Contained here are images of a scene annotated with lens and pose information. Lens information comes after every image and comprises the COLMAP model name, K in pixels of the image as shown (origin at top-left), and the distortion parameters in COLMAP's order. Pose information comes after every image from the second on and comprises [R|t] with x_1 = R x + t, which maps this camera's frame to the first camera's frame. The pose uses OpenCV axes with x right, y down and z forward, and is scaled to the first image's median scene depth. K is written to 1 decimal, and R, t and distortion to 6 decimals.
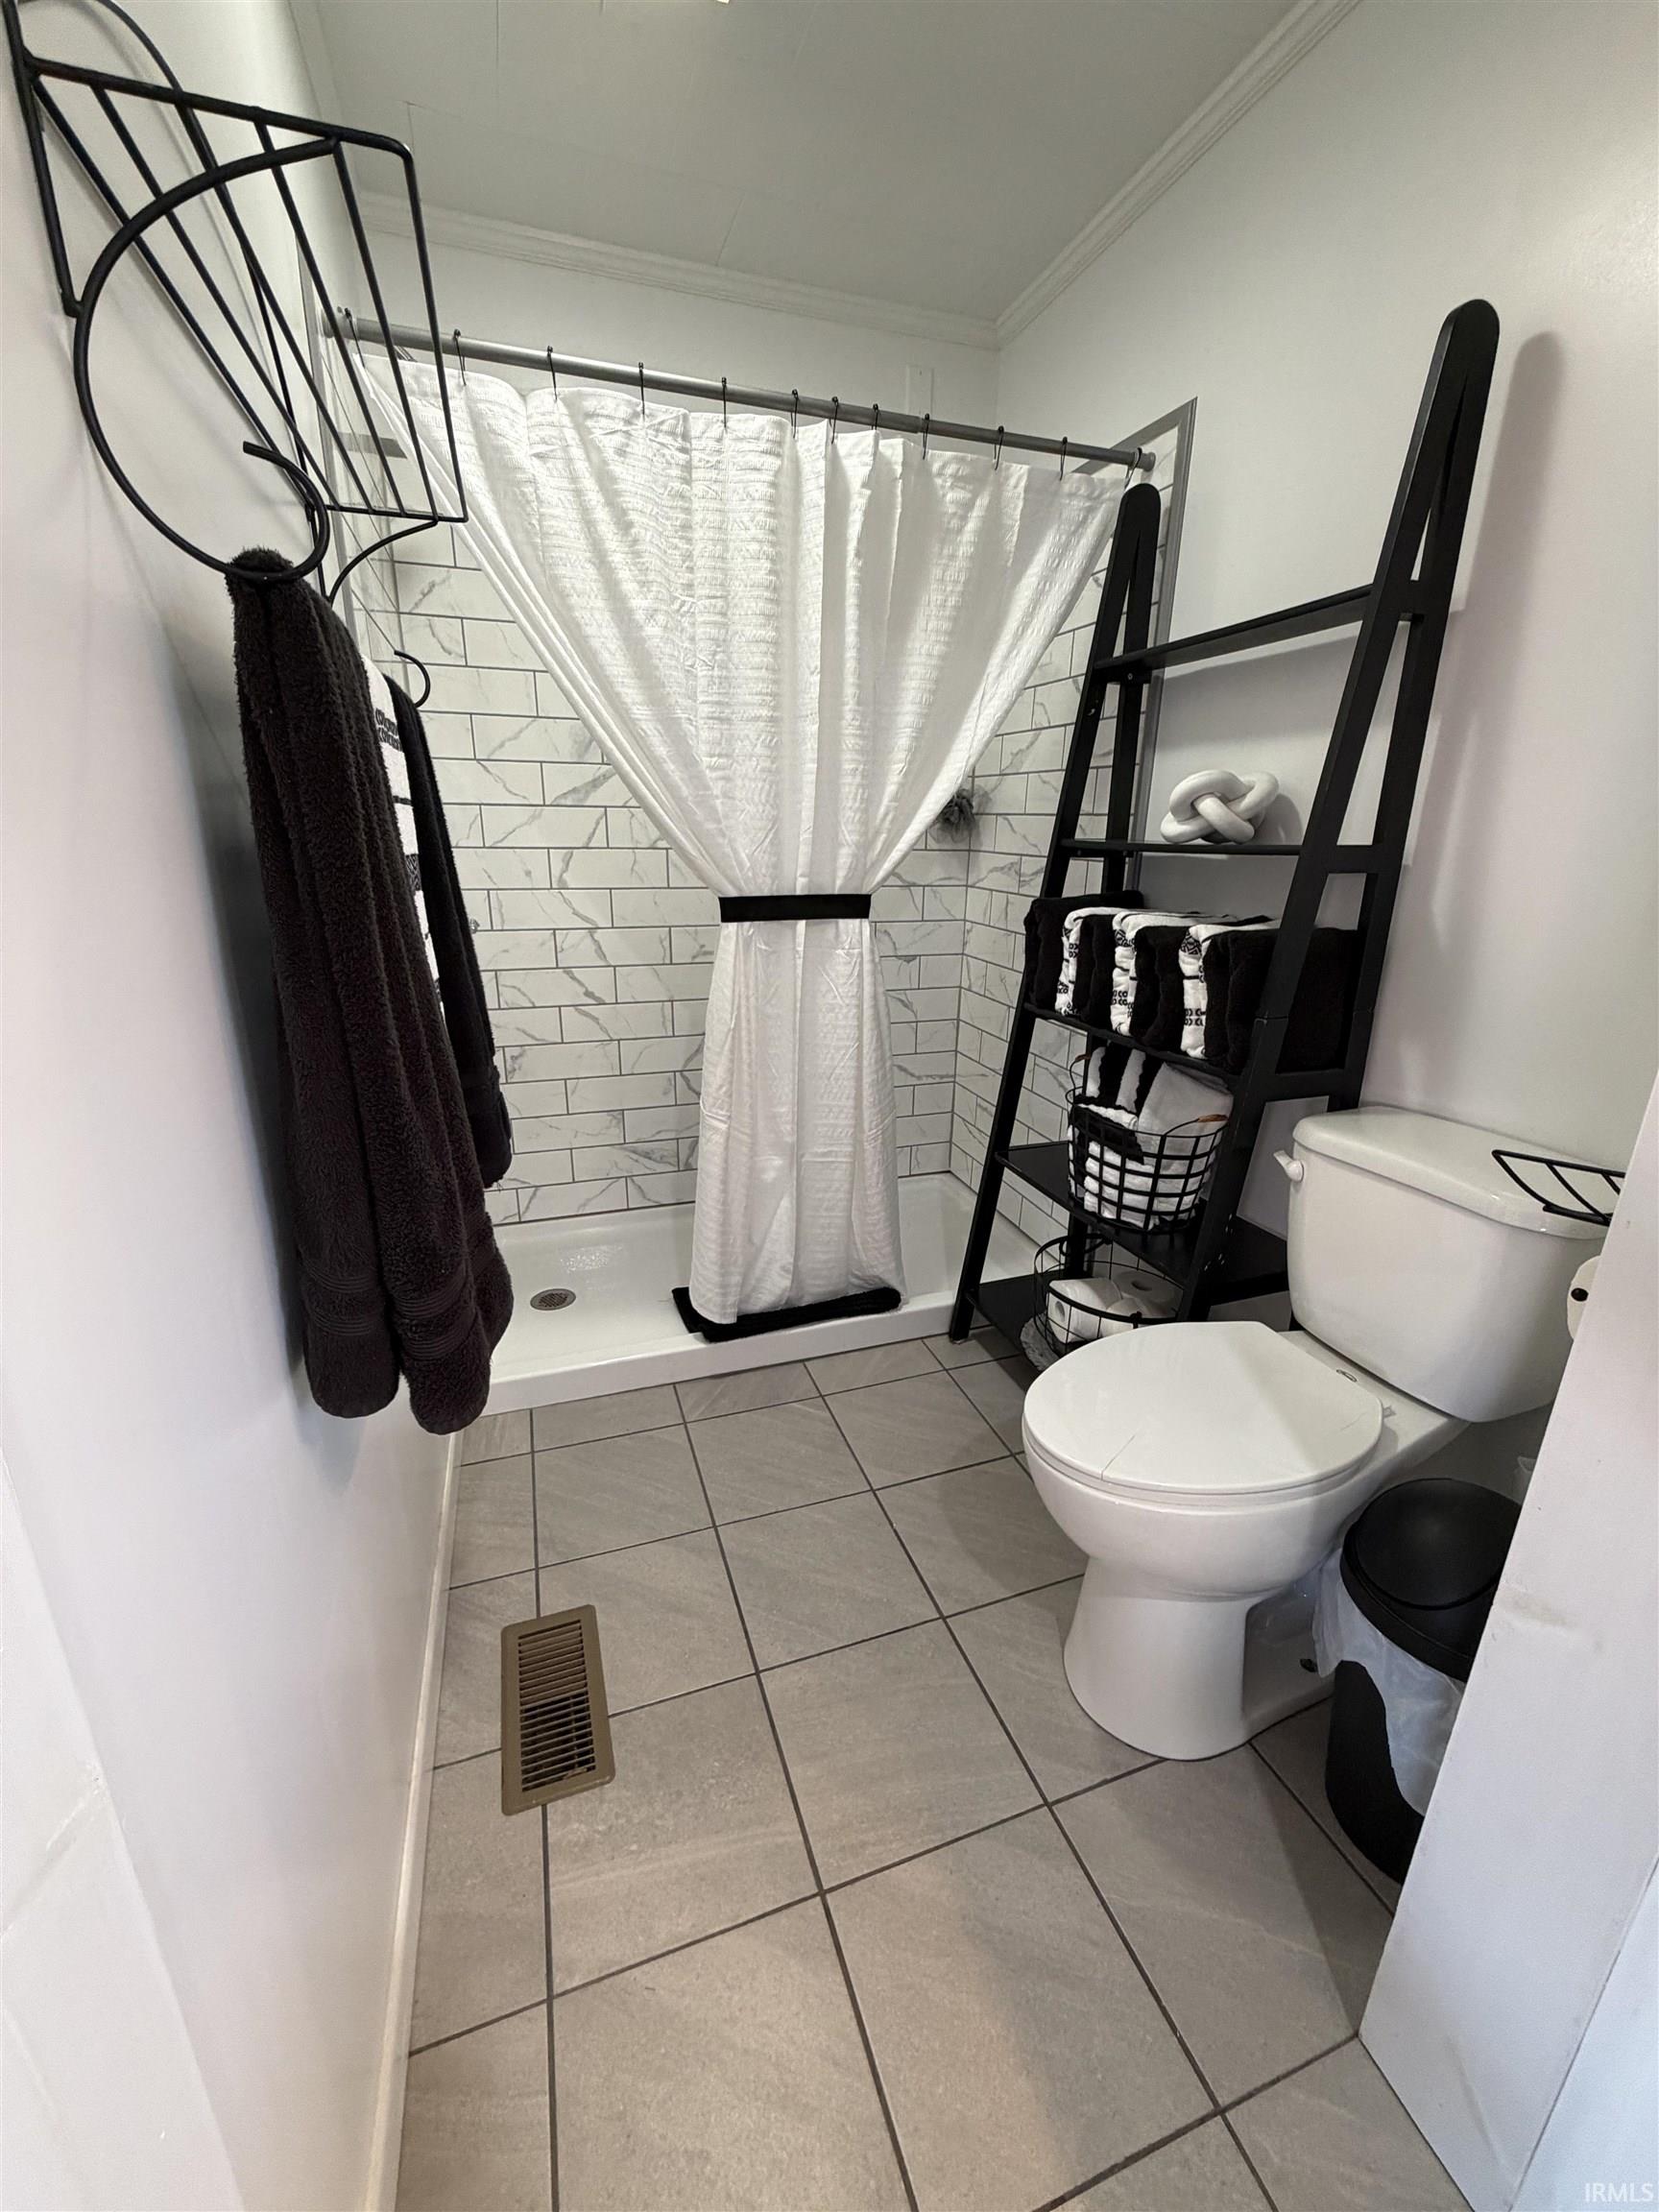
lens RADIAL K [[882.8, 0, 828.1], [0, 882.8, 1098.9], [0, 0, 1]] dist [-0.000929, 0.000100]
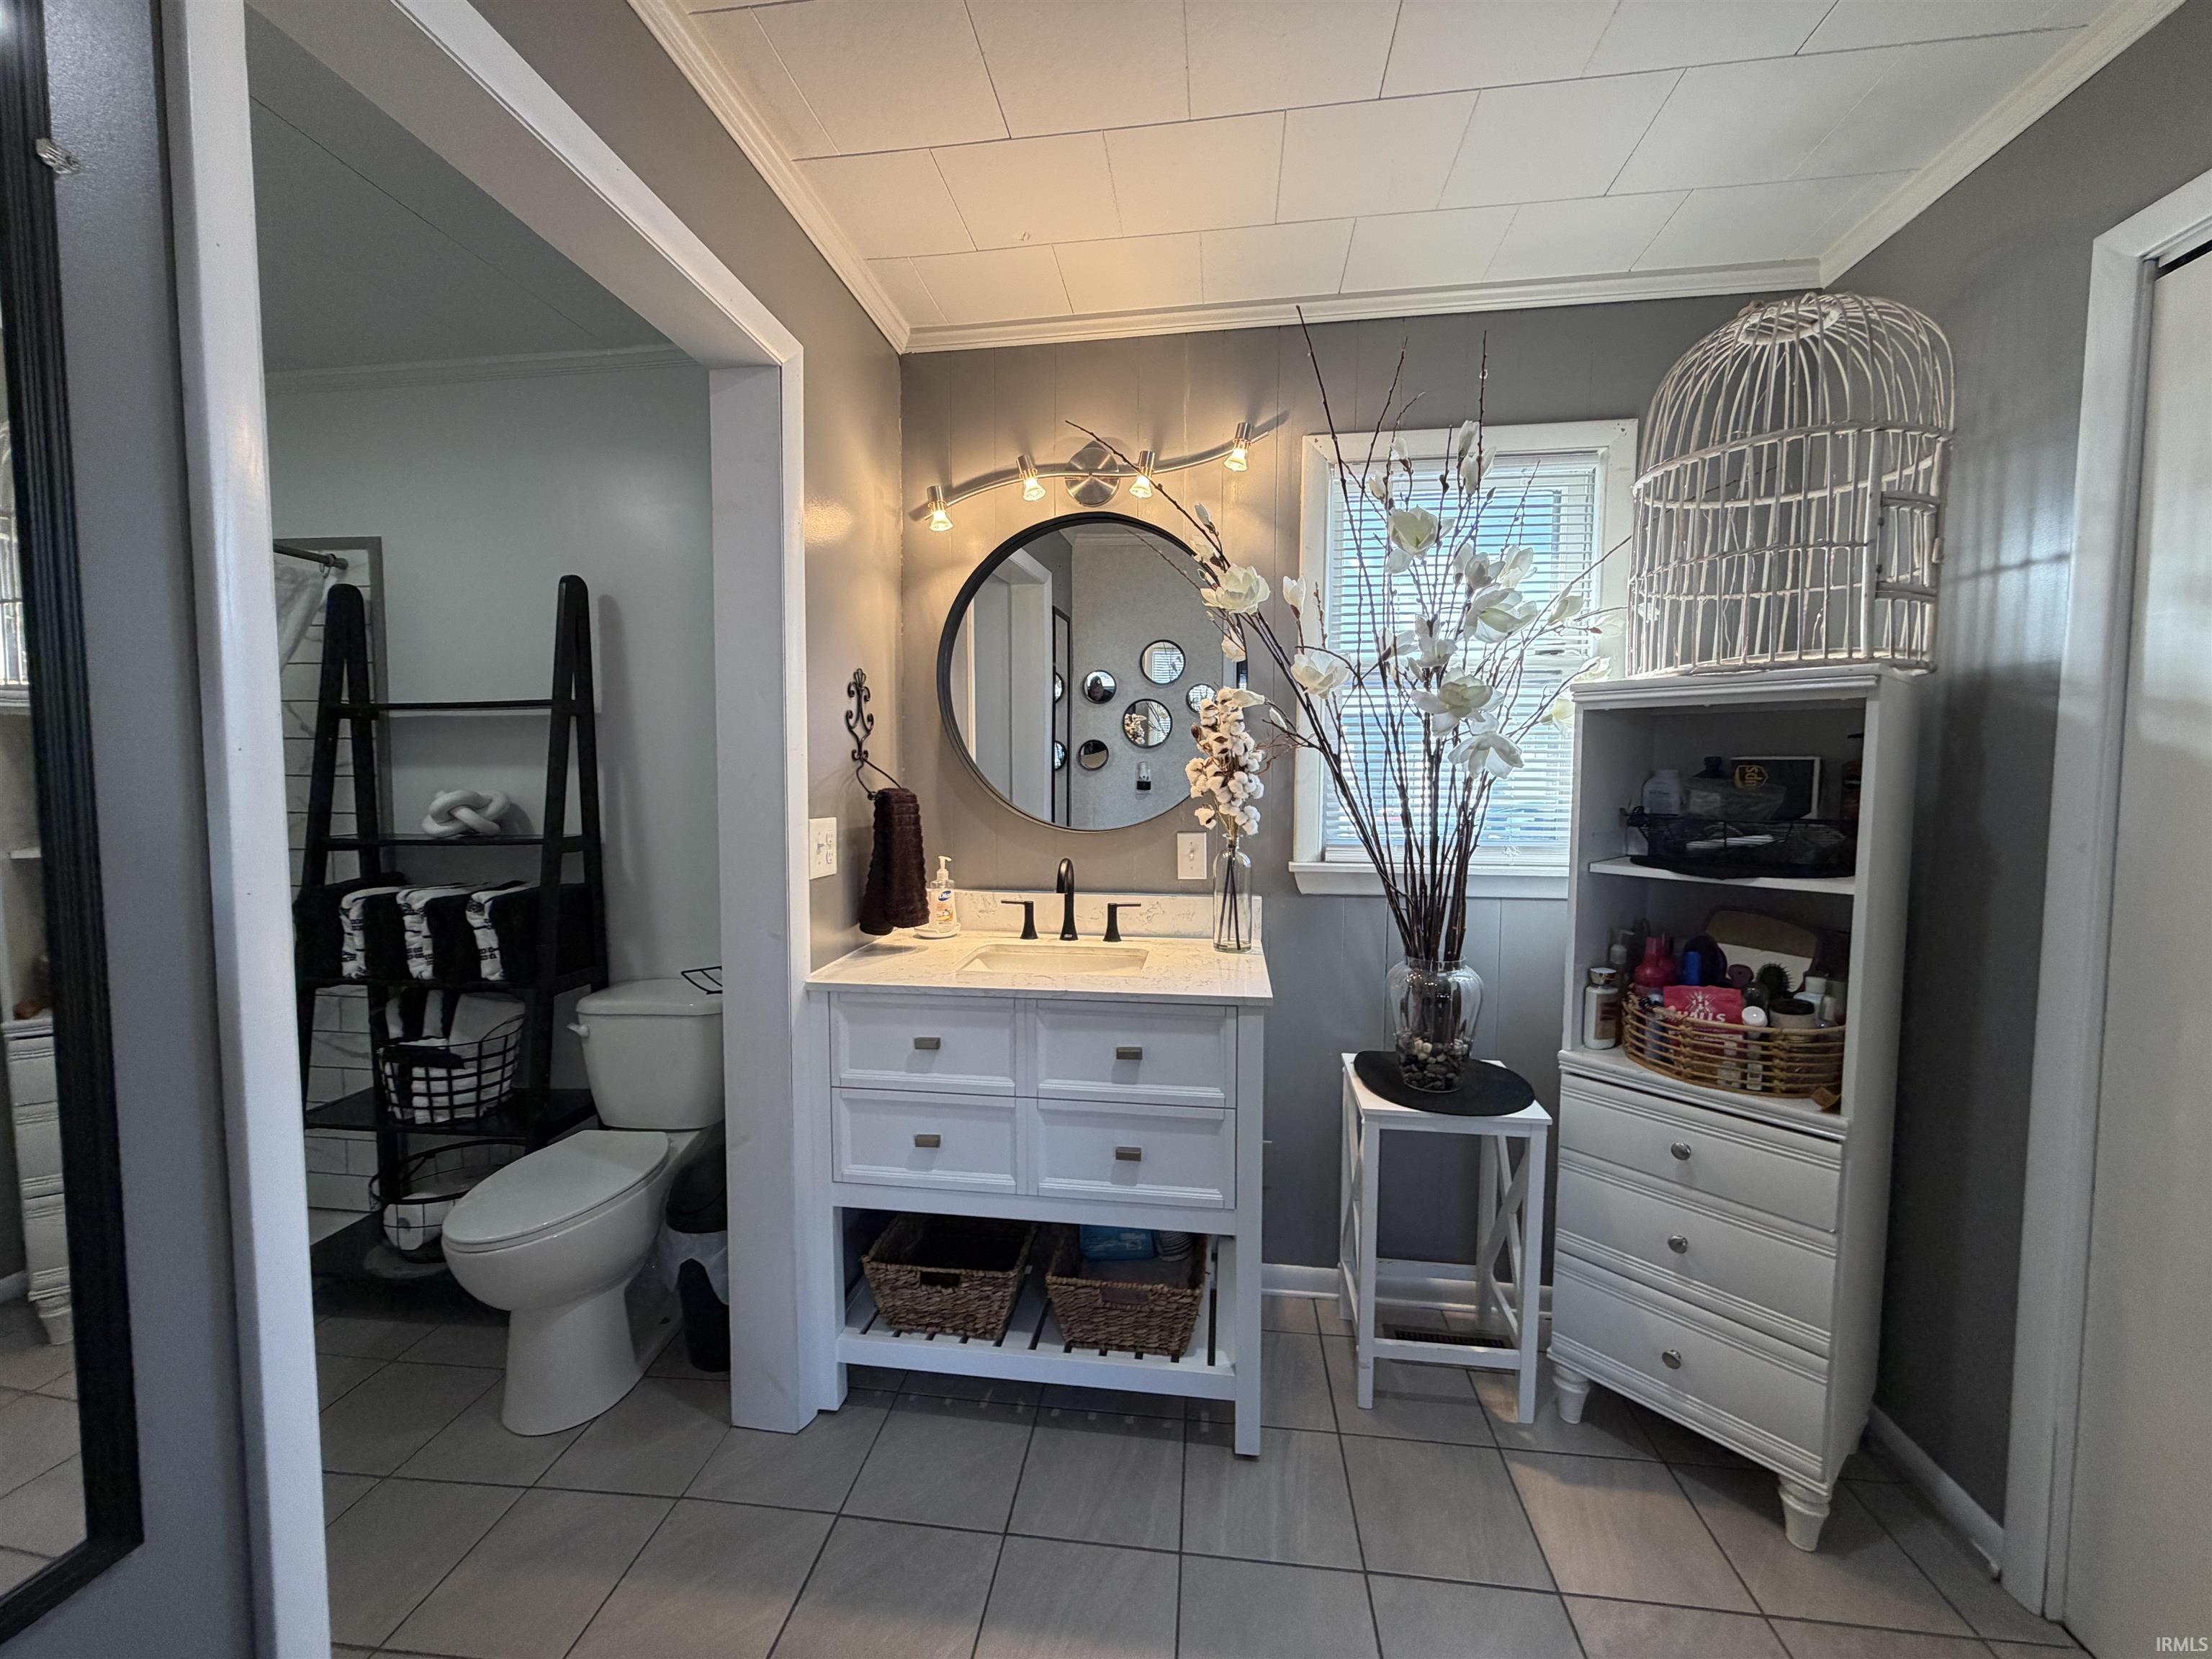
lens RADIAL K [[882.8, 0, 1098.6], [0, 882.8, 830.1], [0, 0, 1]] dist [-0.000929, 0.000100]
pose [[0.443048, -0.068534, 0.893875, -0.392689], [0.272321, 0.960248, -0.061353, 0.069314], [-0.854137, 0.270603, 0.444099, -0.519296]]
